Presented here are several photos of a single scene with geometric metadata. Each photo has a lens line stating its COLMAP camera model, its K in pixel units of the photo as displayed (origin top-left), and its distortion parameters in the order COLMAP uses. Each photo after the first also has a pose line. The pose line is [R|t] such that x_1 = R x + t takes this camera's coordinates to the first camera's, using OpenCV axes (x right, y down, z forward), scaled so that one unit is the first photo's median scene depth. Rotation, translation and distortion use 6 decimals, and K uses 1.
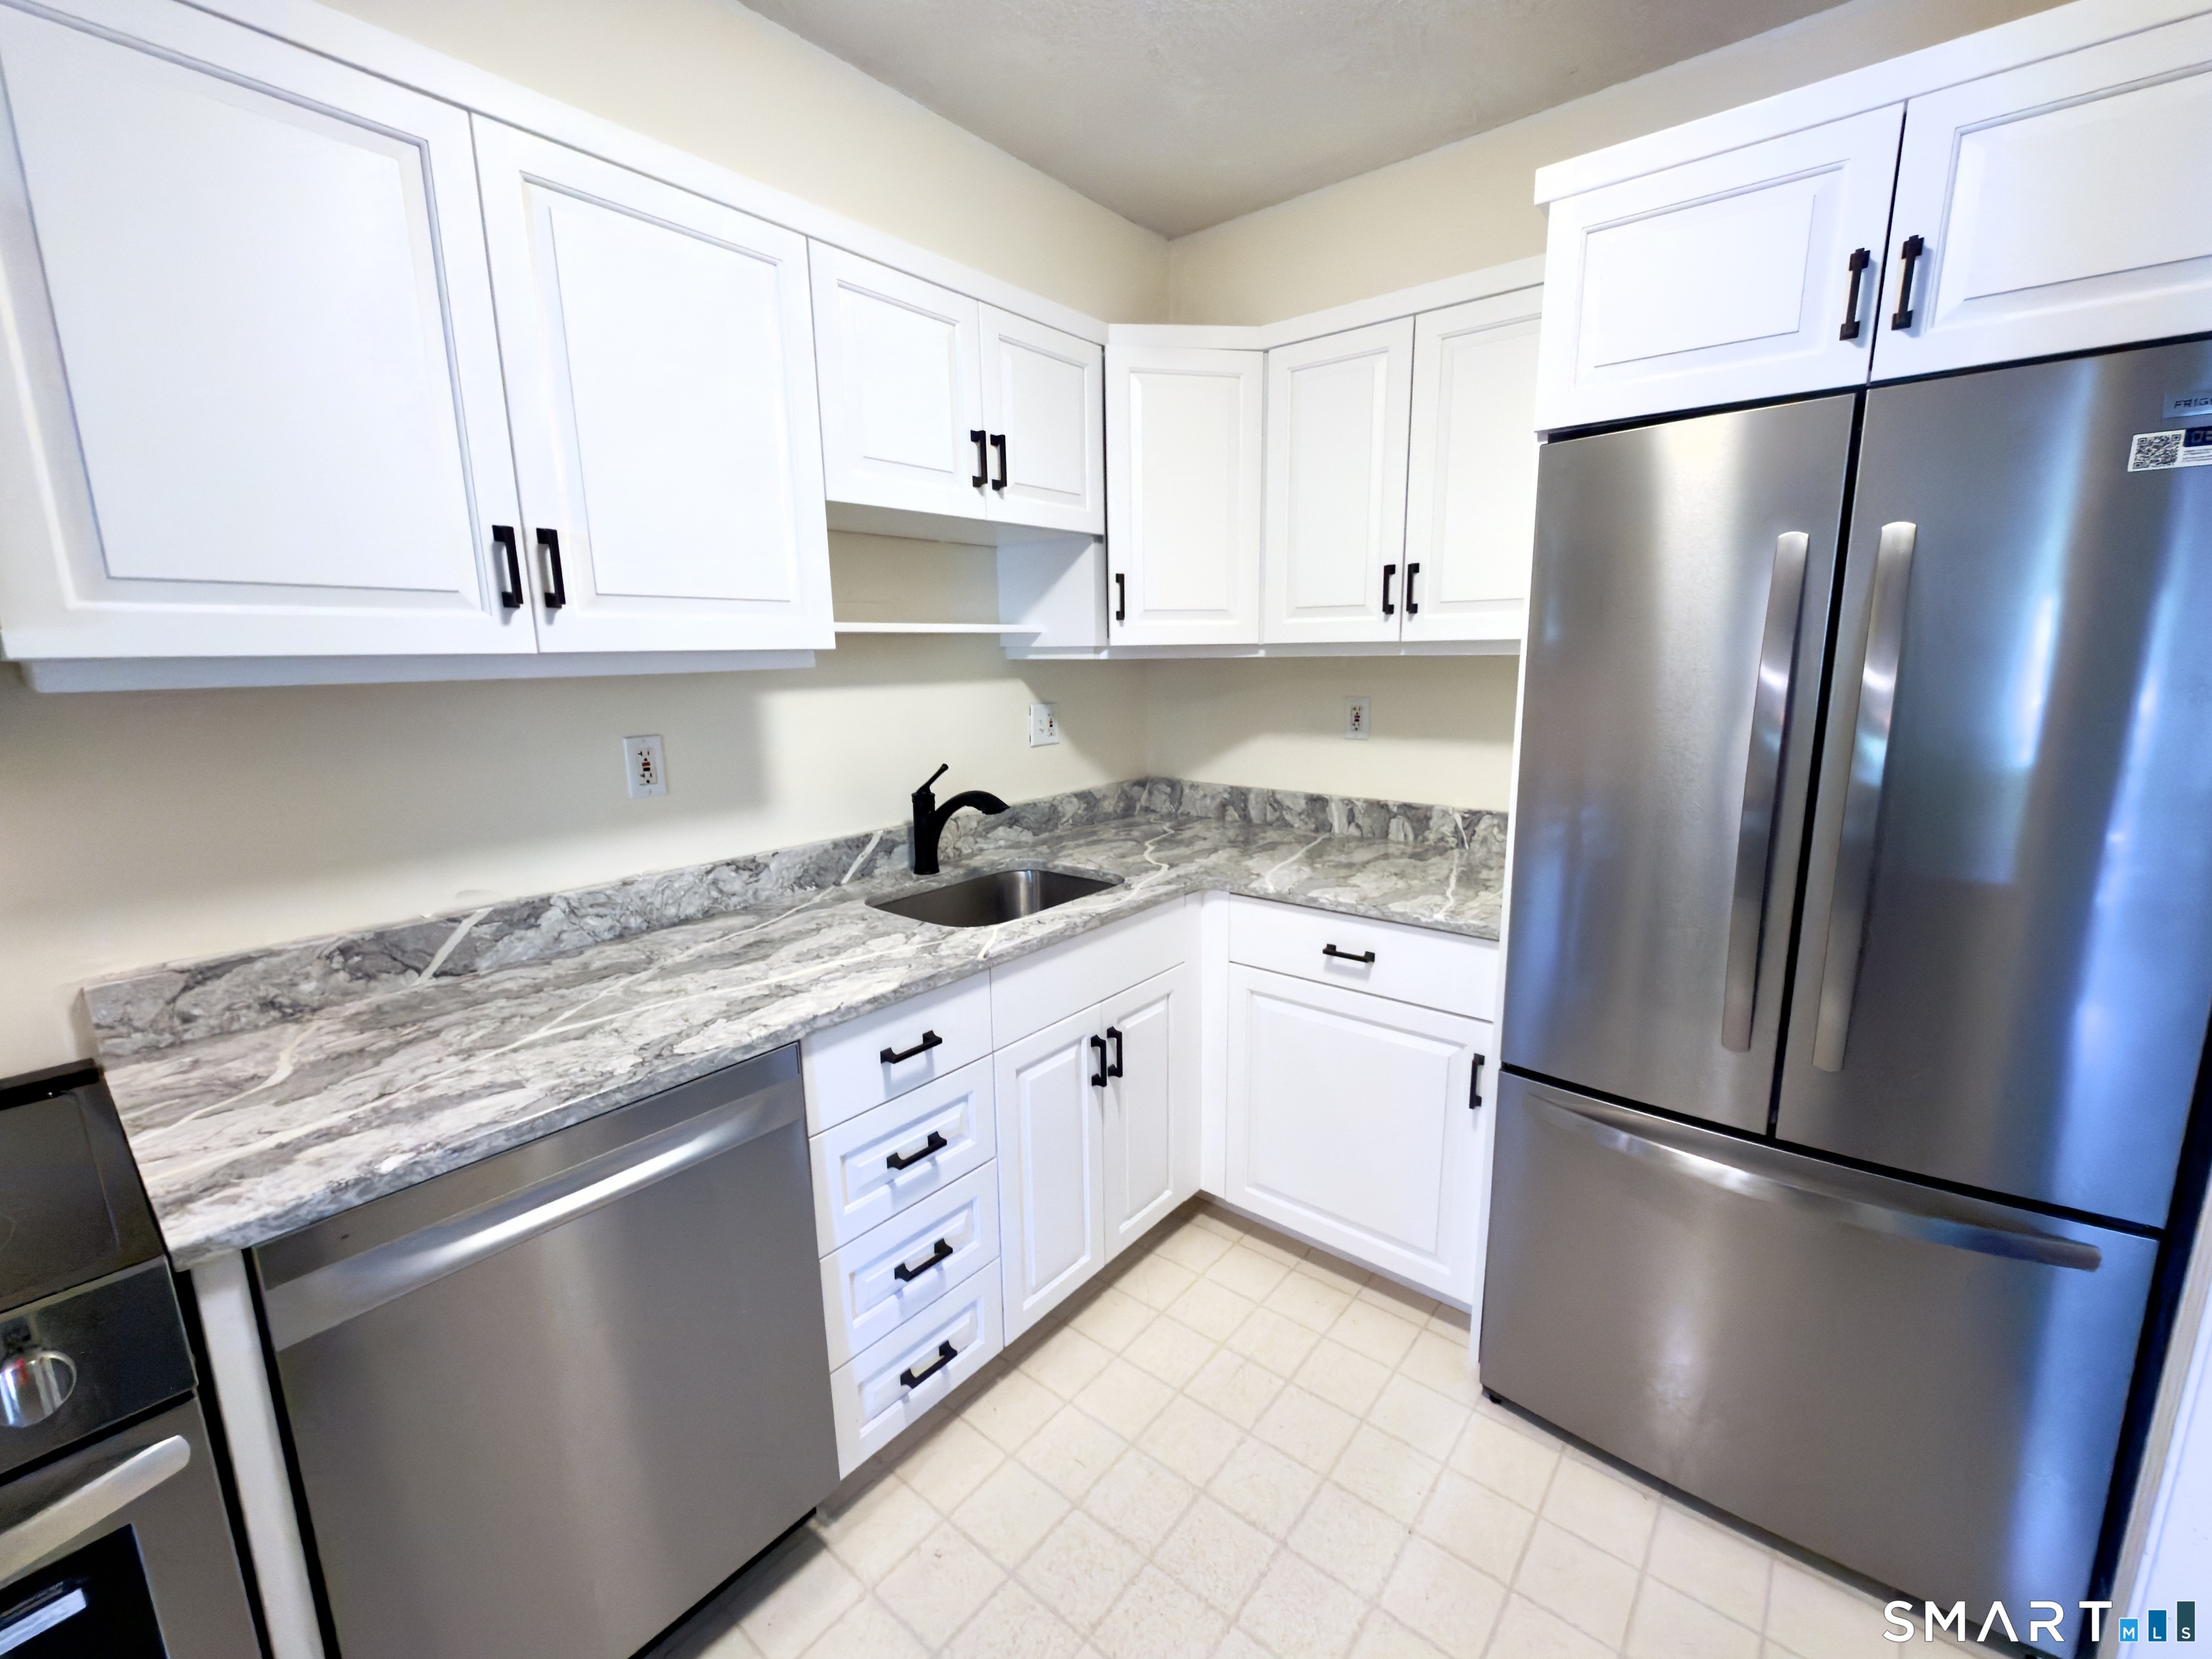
lens RADIAL K [[923.6, 0, 1110.3], [0, 923.6, 827.4], [0, 0, 1]] dist [-0.000302, -0.000115]
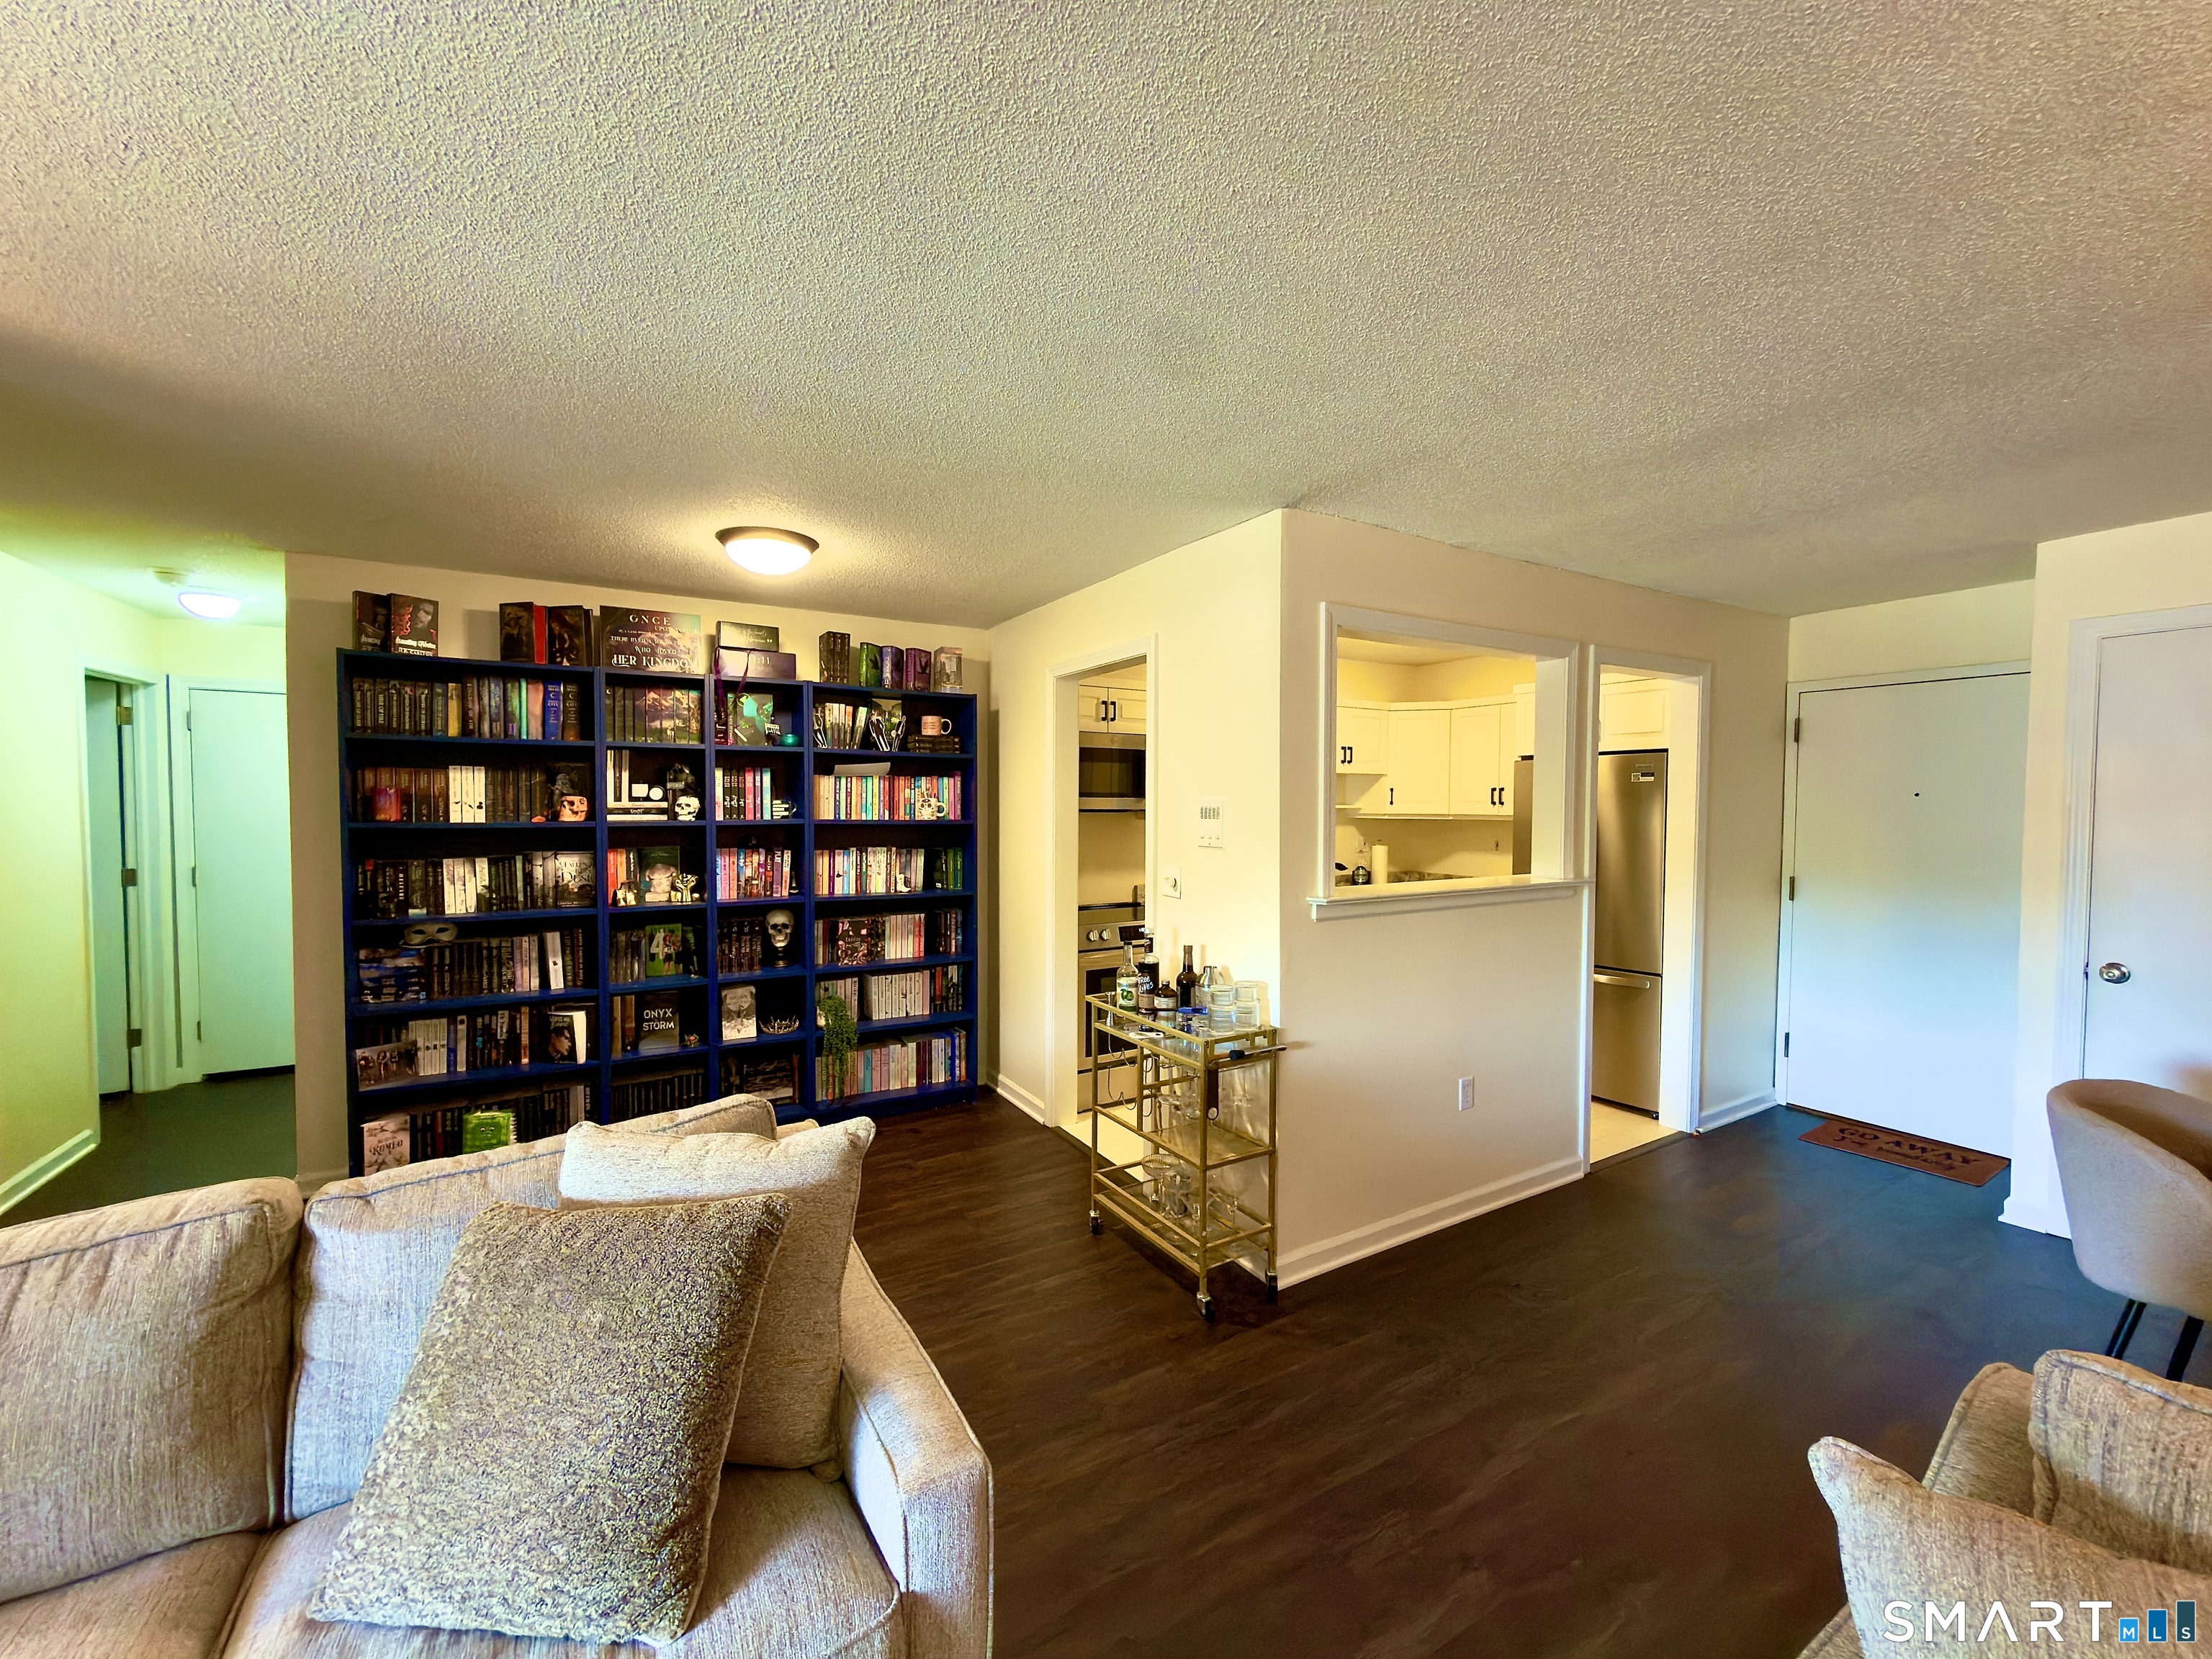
lens RADIAL K [[882.0, 0, 1106.0], [0, 882.0, 829.5], [0, 0, 1]] dist [-0.000990, -0.000184]
pose [[0.938087, 0.028407, -0.345233, 0.149975], [-0.083541, 0.985767, -0.145891, 0.369510], [0.336175, 0.165700, 0.927108, -2.089272]]
